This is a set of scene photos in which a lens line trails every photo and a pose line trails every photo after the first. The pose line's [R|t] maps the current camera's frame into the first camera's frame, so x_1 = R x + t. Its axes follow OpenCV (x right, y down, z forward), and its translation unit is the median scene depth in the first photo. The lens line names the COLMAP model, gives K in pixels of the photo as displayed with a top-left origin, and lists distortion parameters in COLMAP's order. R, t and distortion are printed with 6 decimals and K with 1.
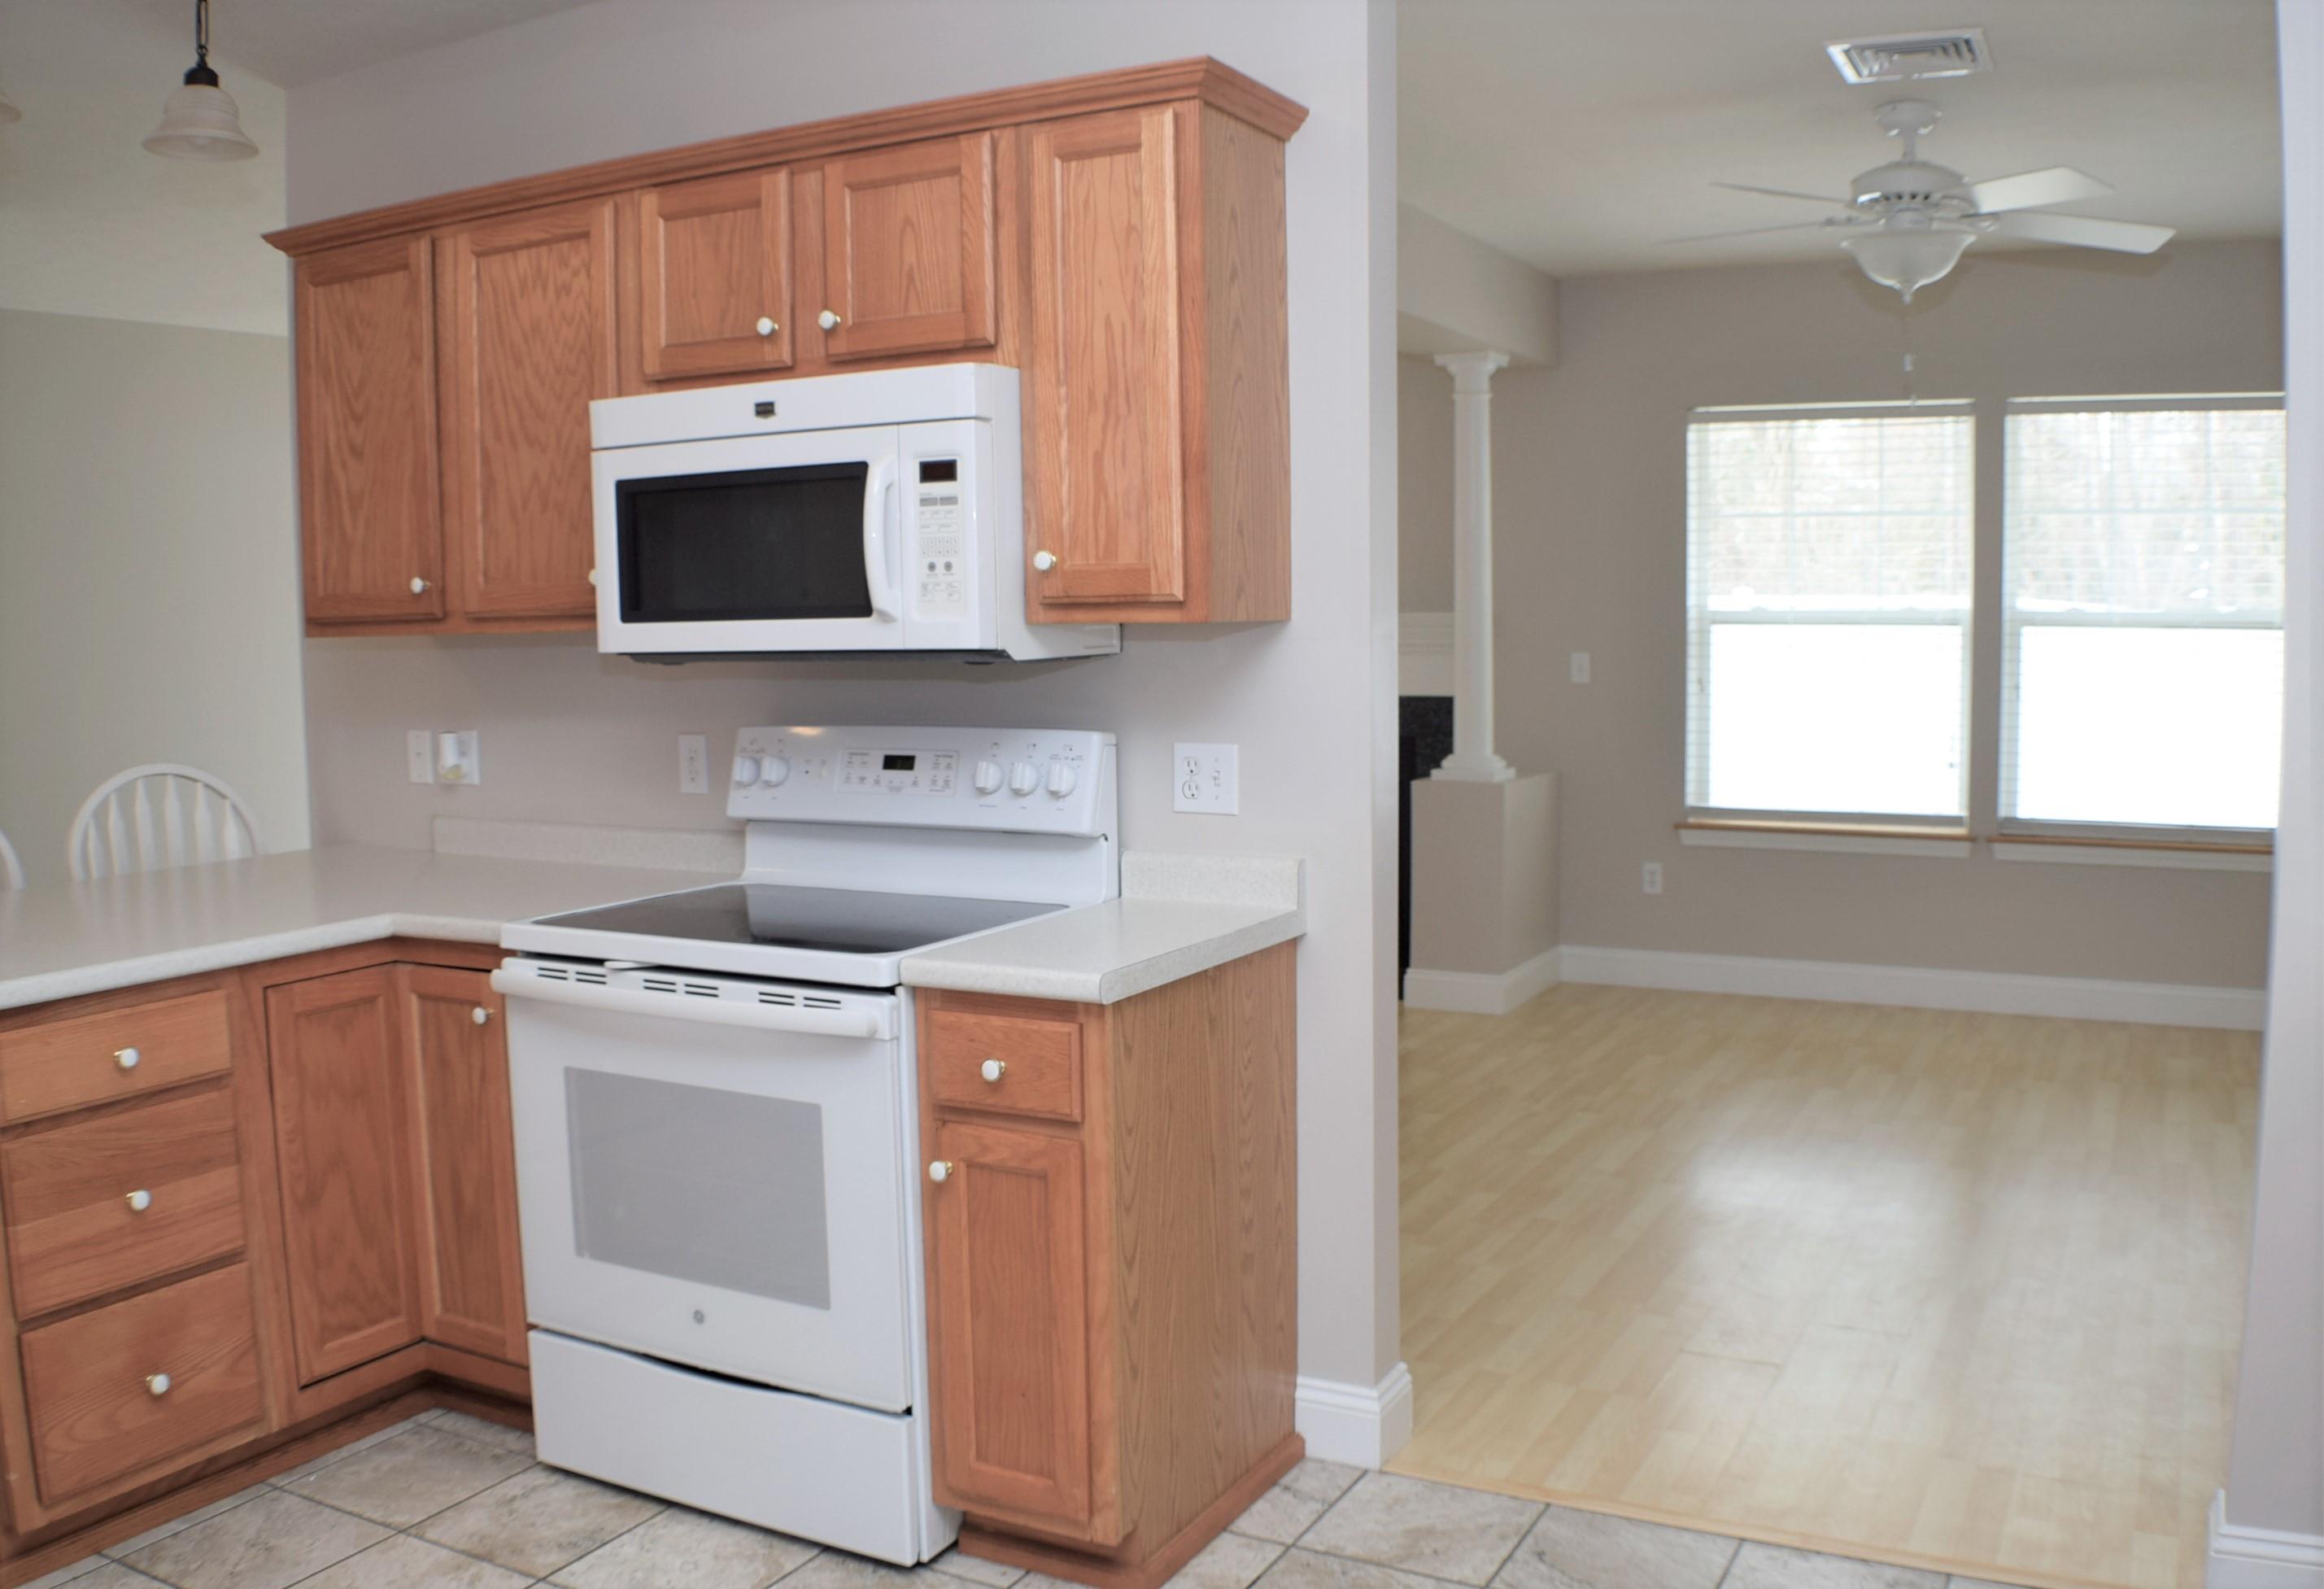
lens RADIAL K [[1962.8, 0, 1251.6], [0, 1962.8, 798.4], [0, 0, 1]] dist [-0.158960, 0.015148]
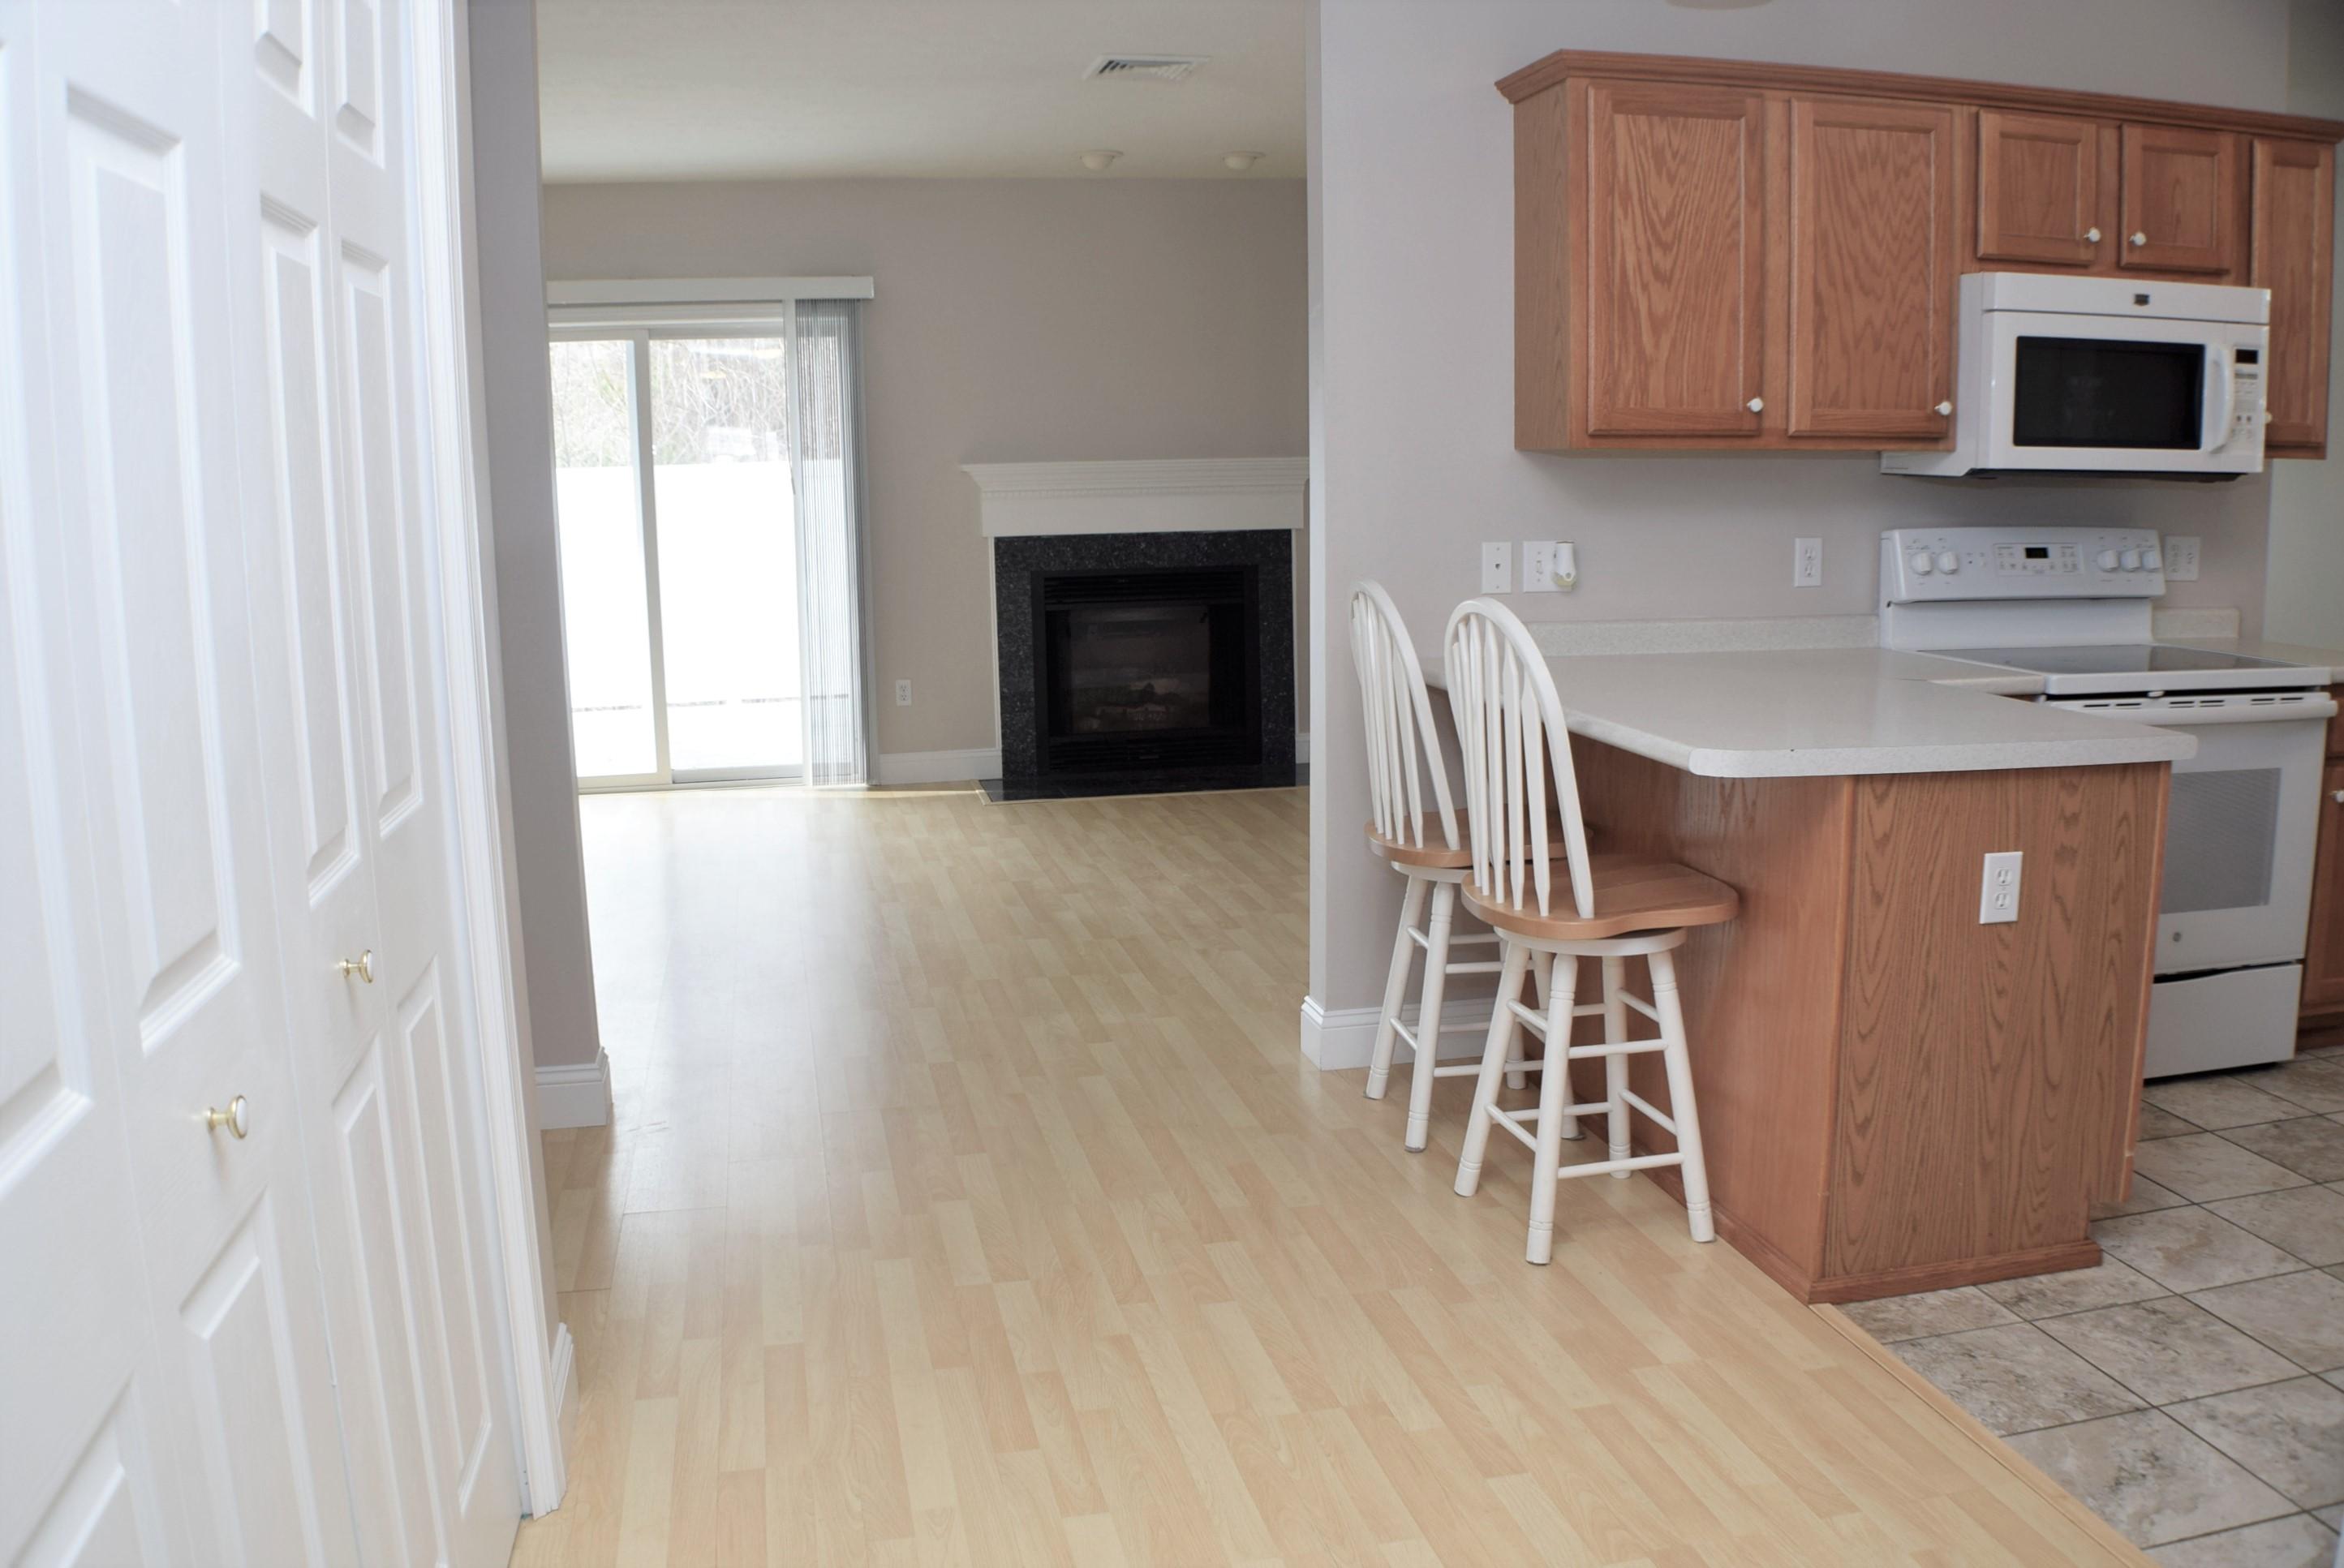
lens RADIAL K [[1864.4, 0, 1161.4], [0, 1864.4, 775.5], [0, 0, 1]] dist [-0.161583, 0.030999]
pose [[0.785166, -0.098719, 0.611366, -1.593098], [0.060644, 0.994725, 0.082737, -0.004398], [-0.616309, -0.027886, 0.787011, 0.407909]]
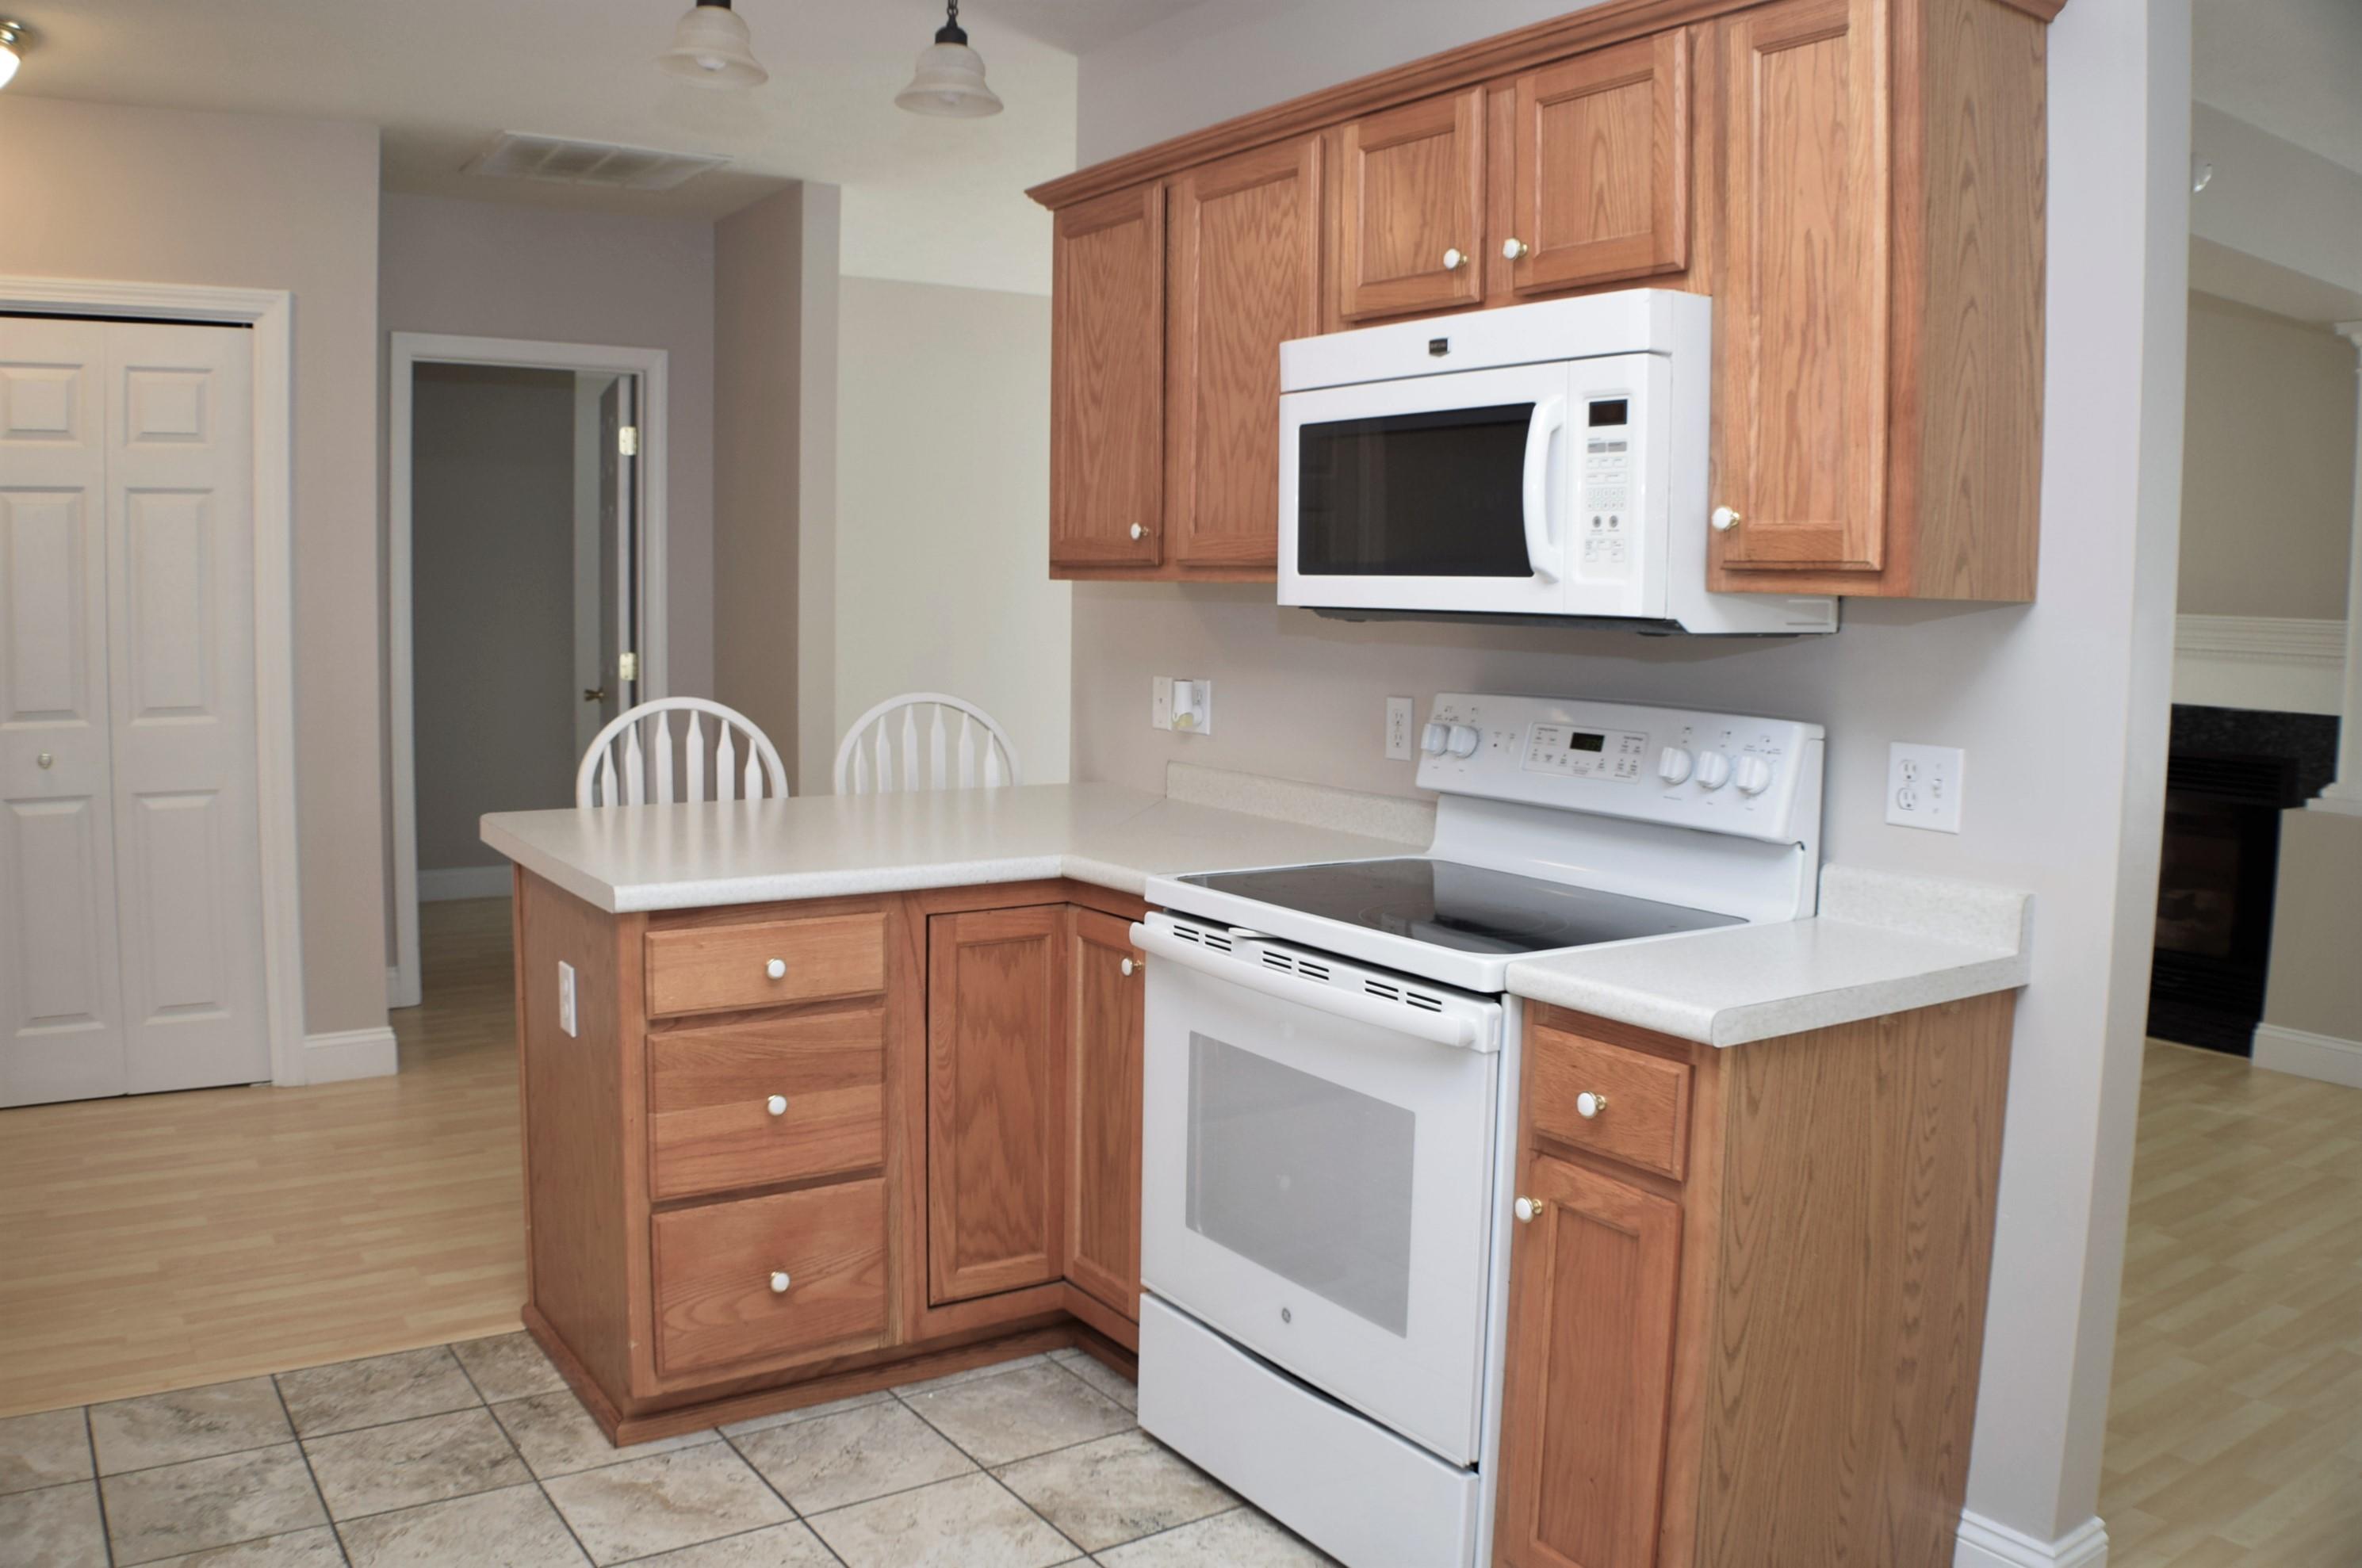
lens RADIAL K [[1882.7, 0, 1185.9], [0, 1882.7, 750.2], [0, 0, 1]] dist [-0.173046, 0.055115]
pose [[0.871398, 0.072220, -0.485232, 0.084059], [-0.077687, 0.996938, 0.008868, -0.008537], [0.484387, 0.029969, 0.874340, 0.168627]]
